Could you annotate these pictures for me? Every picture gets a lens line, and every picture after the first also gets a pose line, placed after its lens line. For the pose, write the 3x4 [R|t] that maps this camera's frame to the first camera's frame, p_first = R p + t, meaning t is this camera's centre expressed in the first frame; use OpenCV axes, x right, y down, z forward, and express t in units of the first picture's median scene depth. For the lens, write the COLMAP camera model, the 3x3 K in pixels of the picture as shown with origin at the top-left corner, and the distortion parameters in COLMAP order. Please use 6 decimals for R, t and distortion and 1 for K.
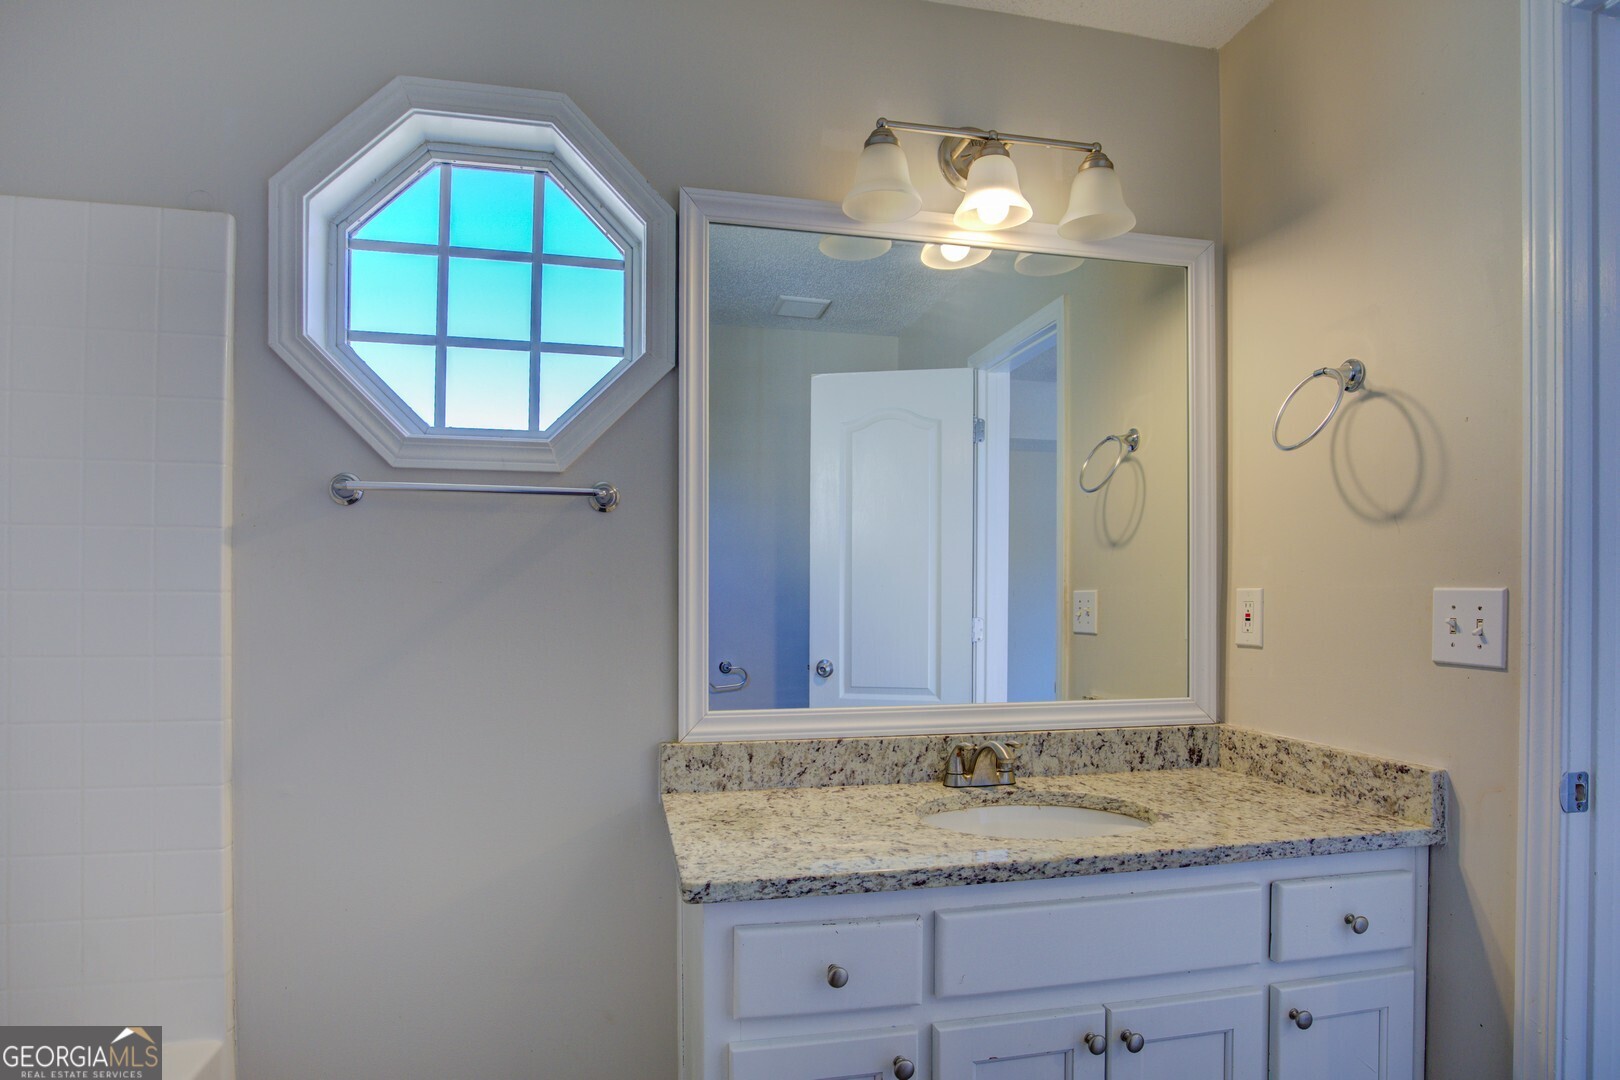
lens RADIAL K [[880.2, 0, 823.5], [0, 880.2, 600.6], [0, 0, 1]] dist [-0.032542, 0.003602]
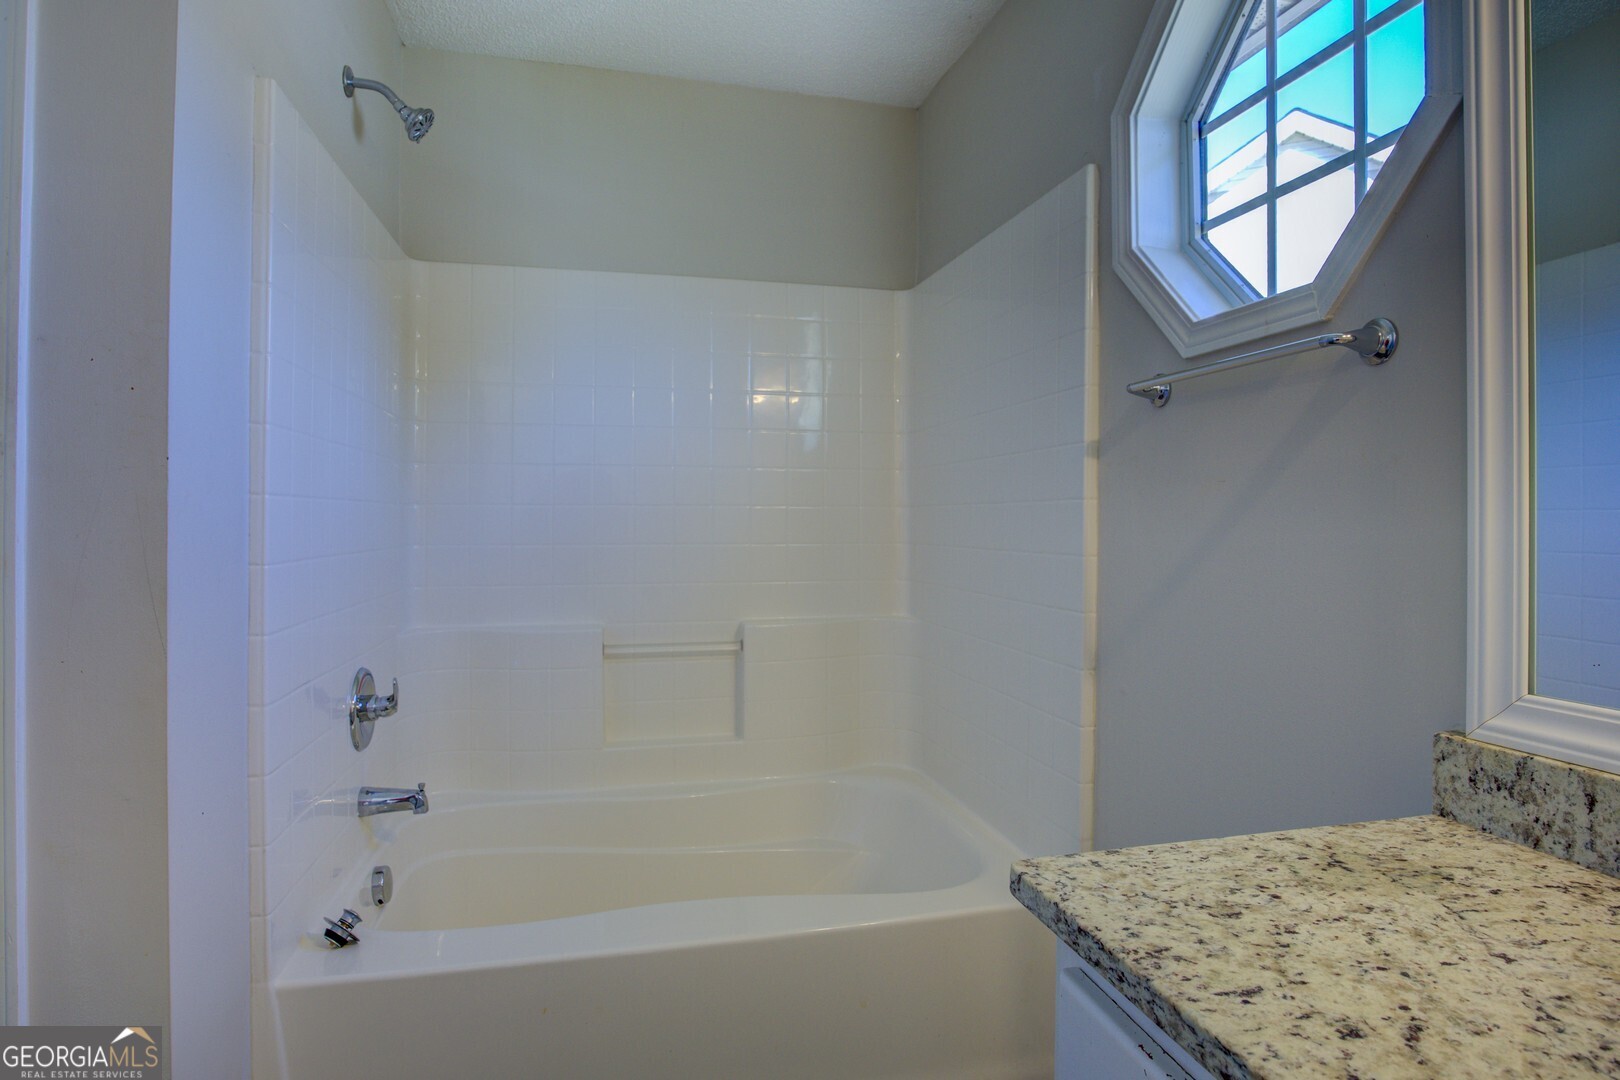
lens RADIAL K [[880.2, 0, 810.2], [0, 880.2, 524.6], [0, 0, 1]] dist [-0.032542, 0.003602]
pose [[0.020360, -0.004293, -0.999783, 0.420954], [-0.009479, 0.999945, -0.004487, 0.030303], [0.999748, 0.009569, 0.020318, 0.589214]]
